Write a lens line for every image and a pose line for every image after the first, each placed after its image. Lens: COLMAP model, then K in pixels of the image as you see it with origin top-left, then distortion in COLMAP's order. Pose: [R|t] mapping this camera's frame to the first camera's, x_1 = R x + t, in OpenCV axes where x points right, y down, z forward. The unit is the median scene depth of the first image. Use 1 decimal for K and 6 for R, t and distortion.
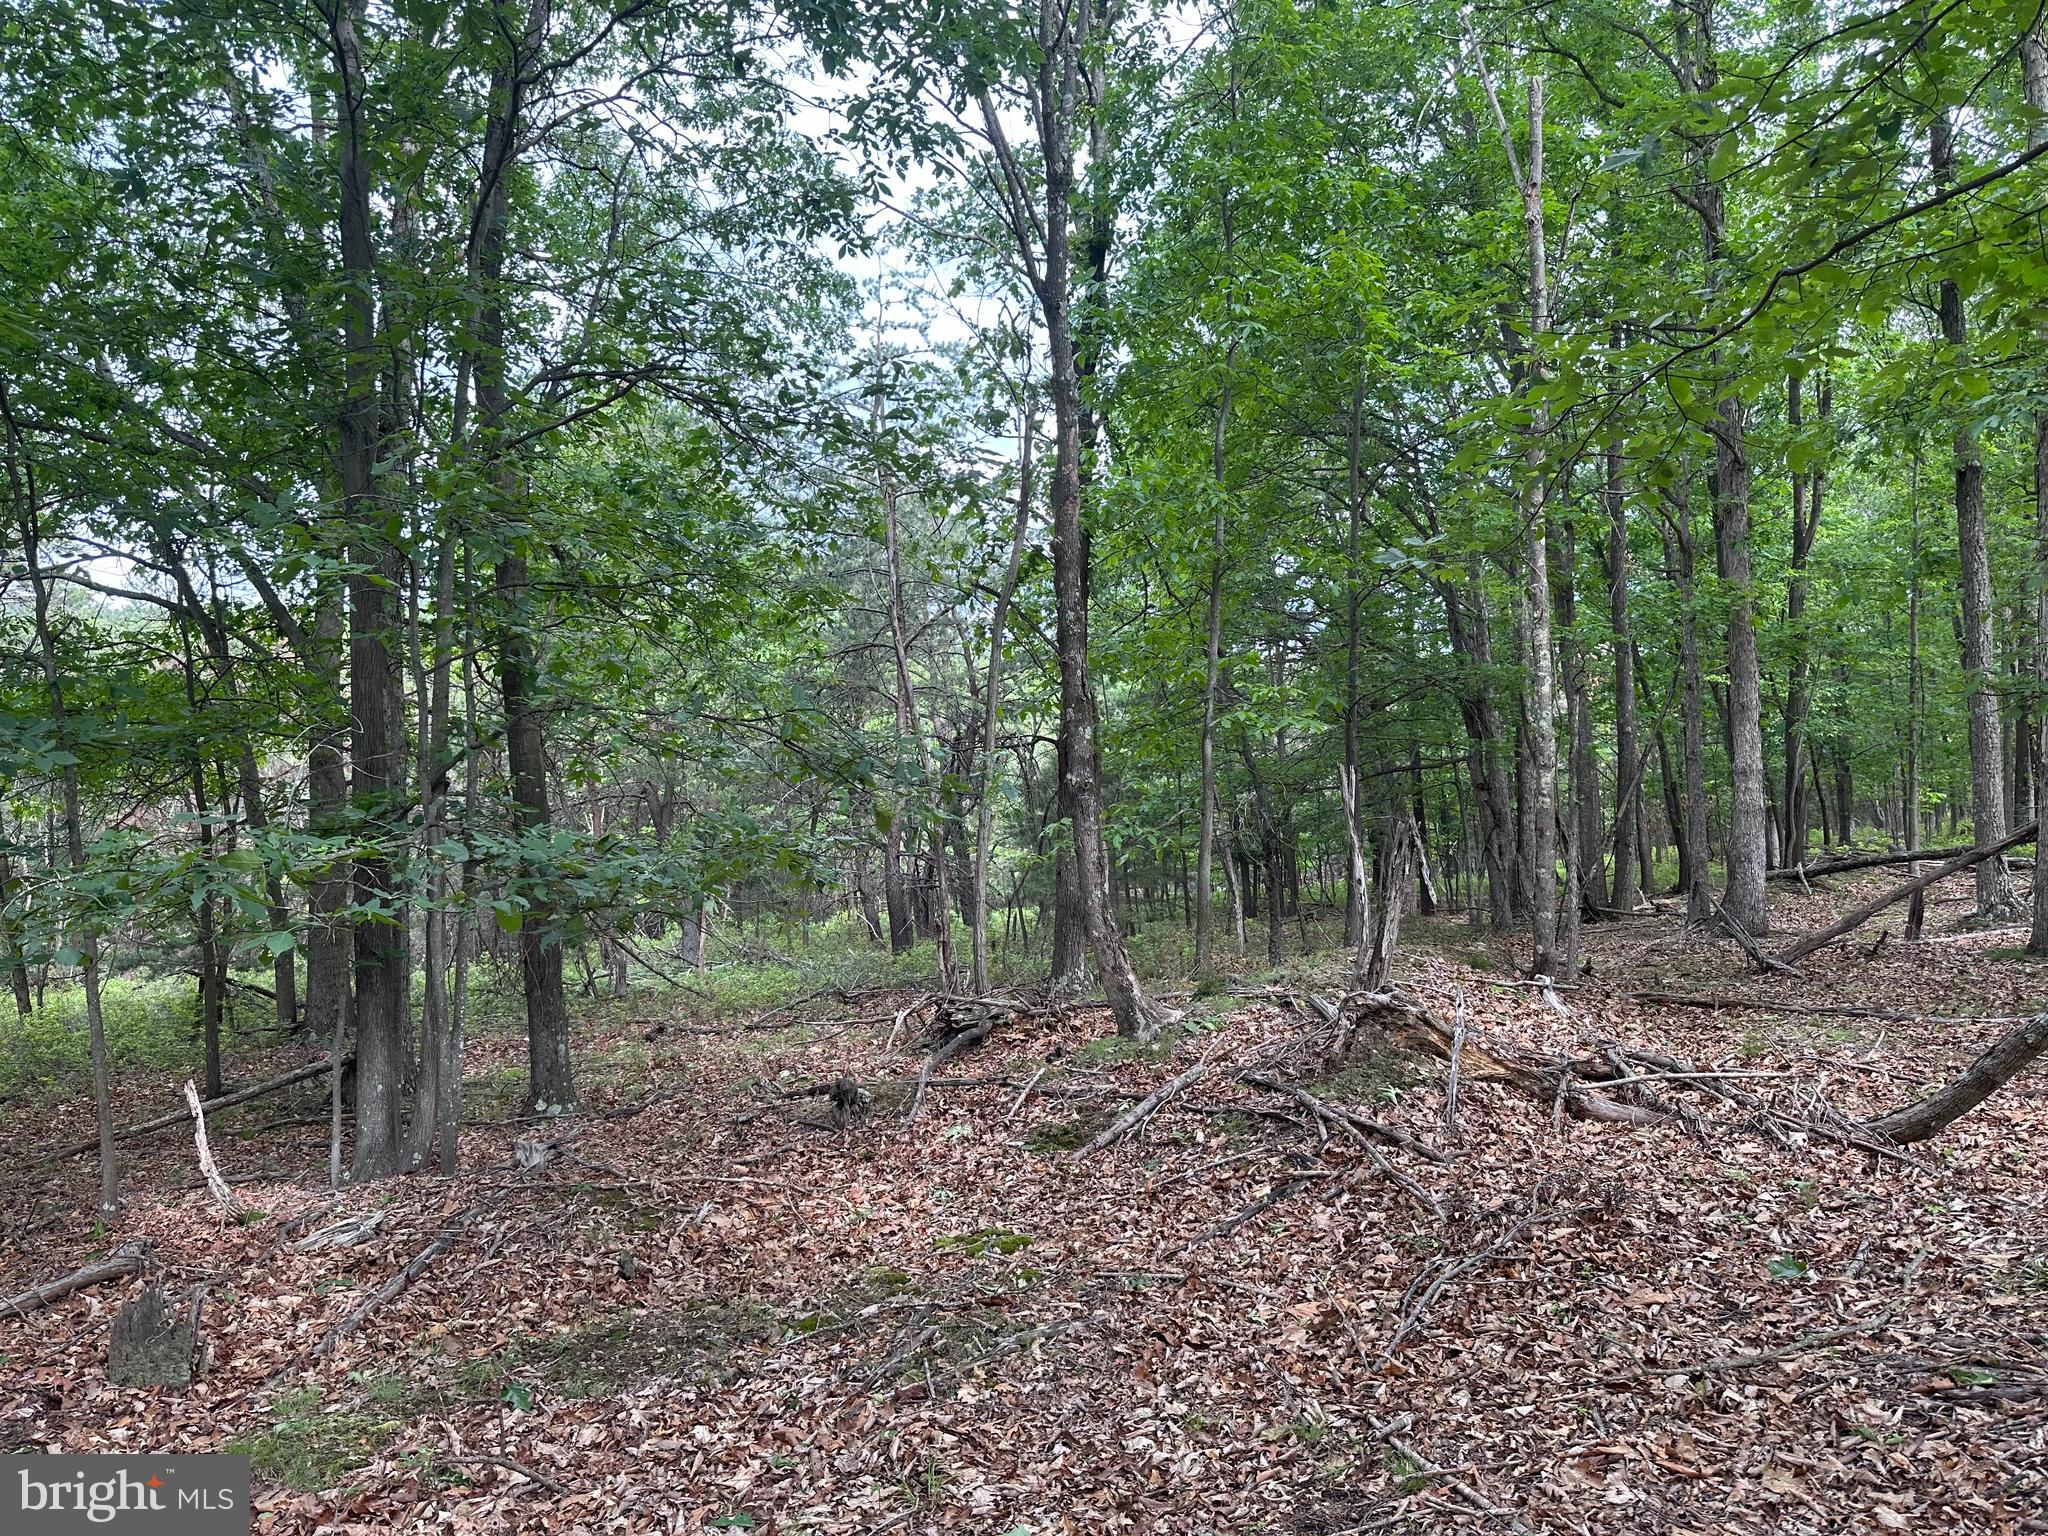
lens RADIAL K [[1446.7, 0, 1020.1], [0, 1446.7, 771.5], [0, 0, 1]] dist [0.028768, -0.028705]
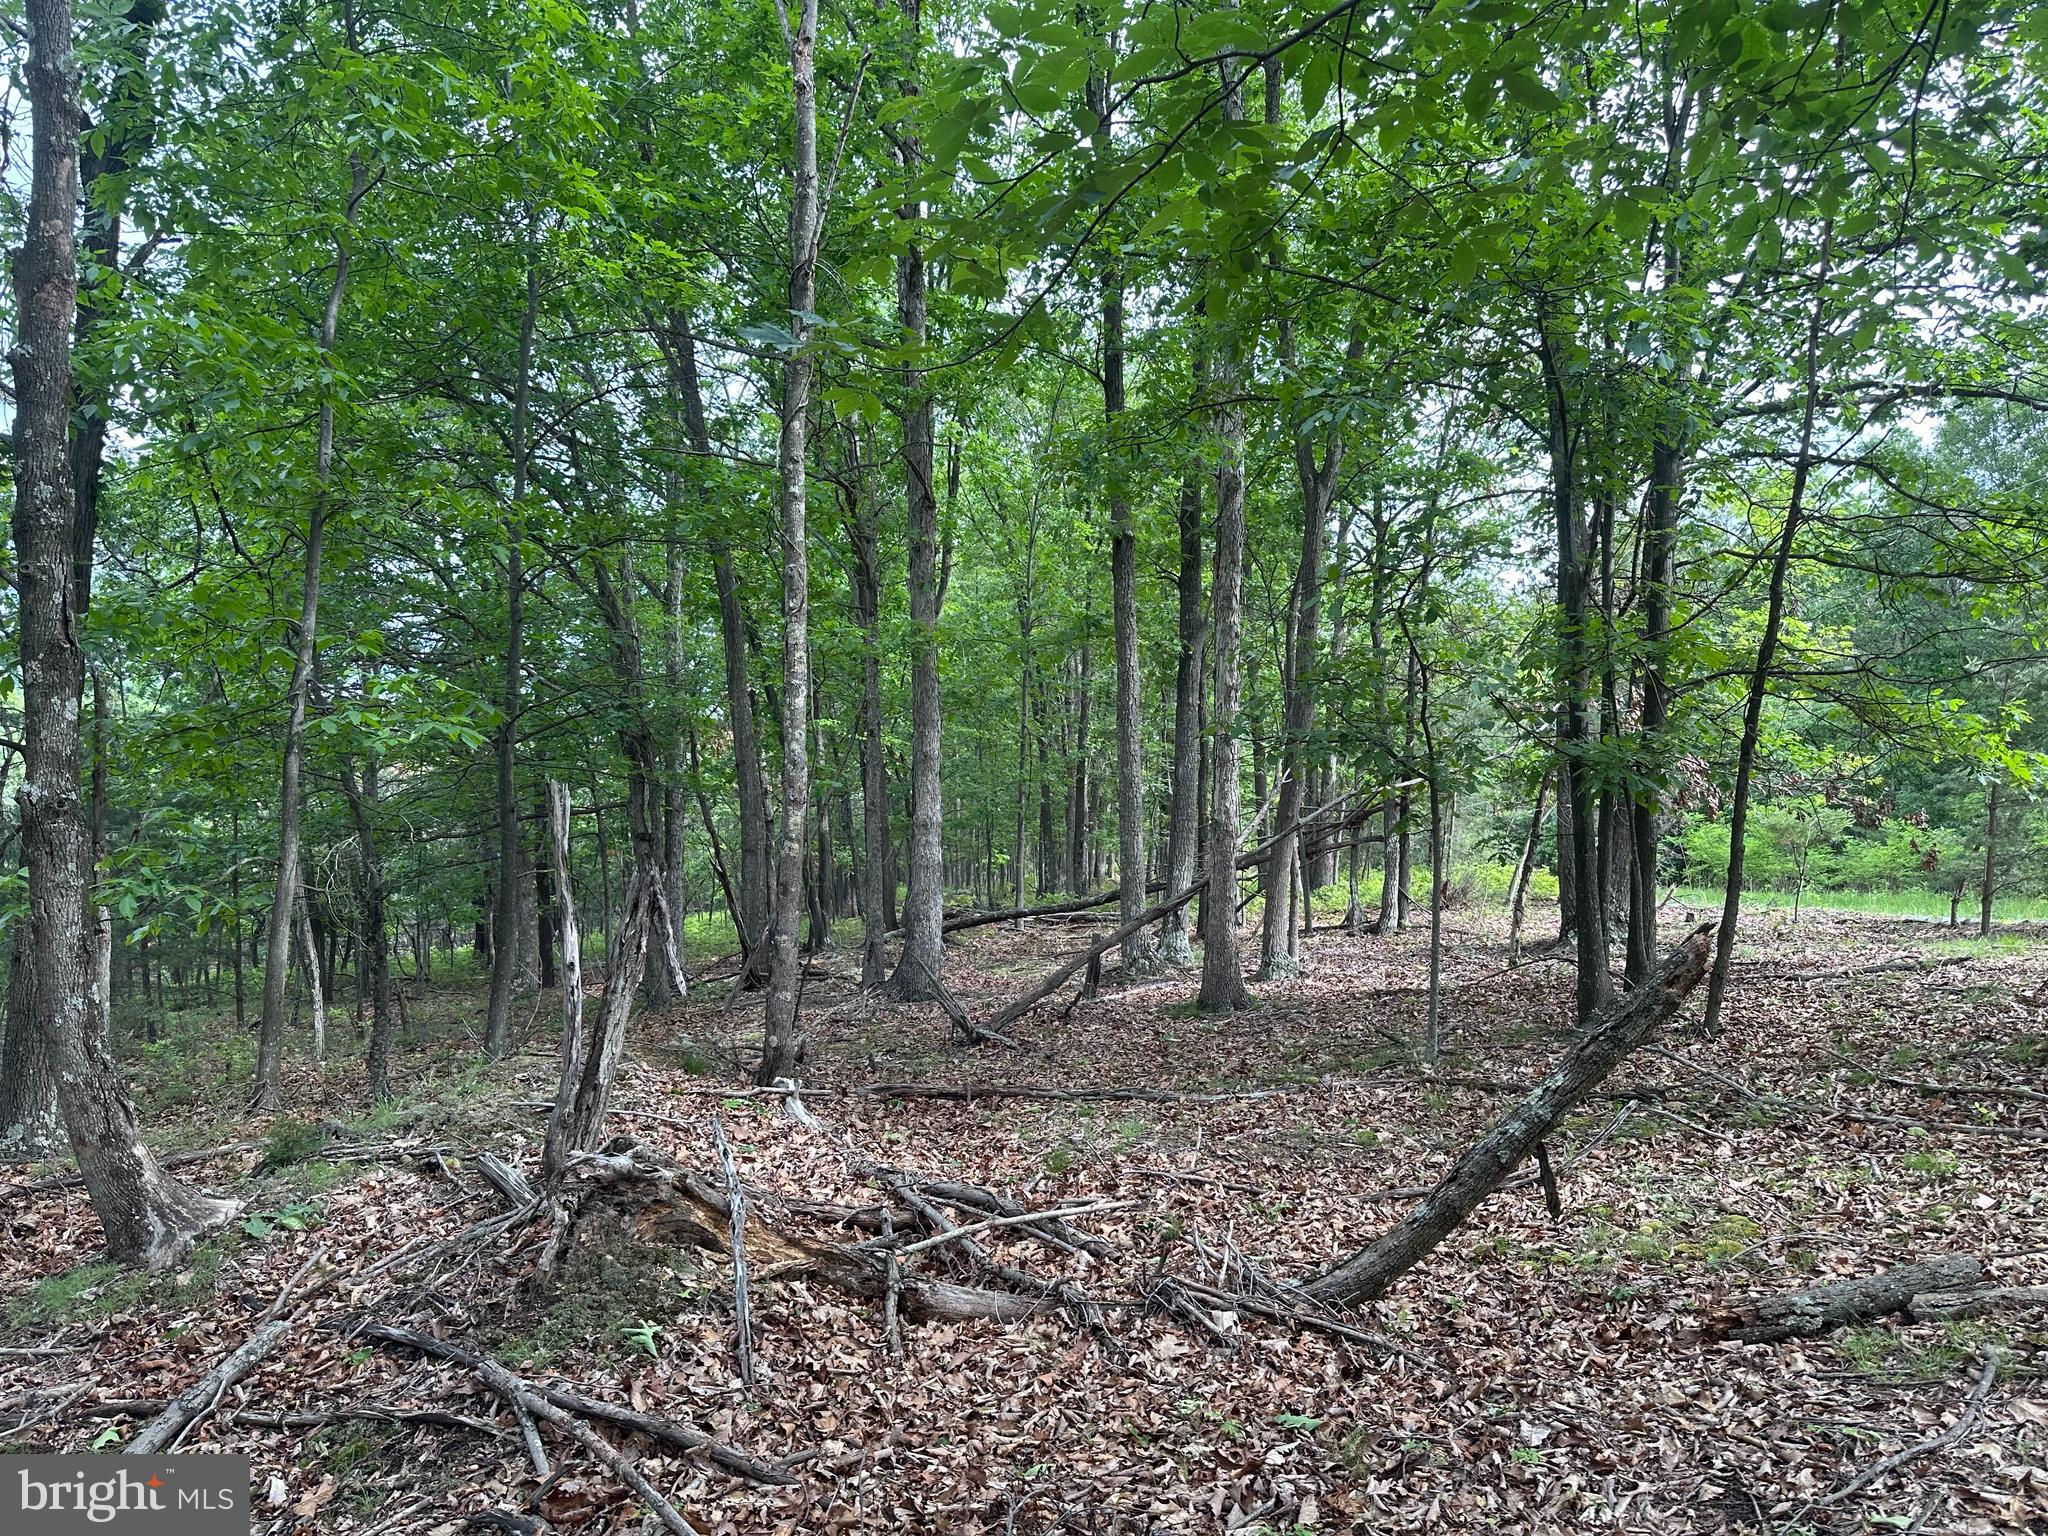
lens RADIAL K [[1446.7, 0, 1023.4], [0, 1446.7, 761.6], [0, 0, 1]] dist [0.028768, -0.028705]
pose [[0.819245, 0.045955, 0.571600, 0.032397], [-0.019601, 0.998445, -0.052178, 0.017038], [-0.573109, 0.031543, 0.818872, 0.394639]]
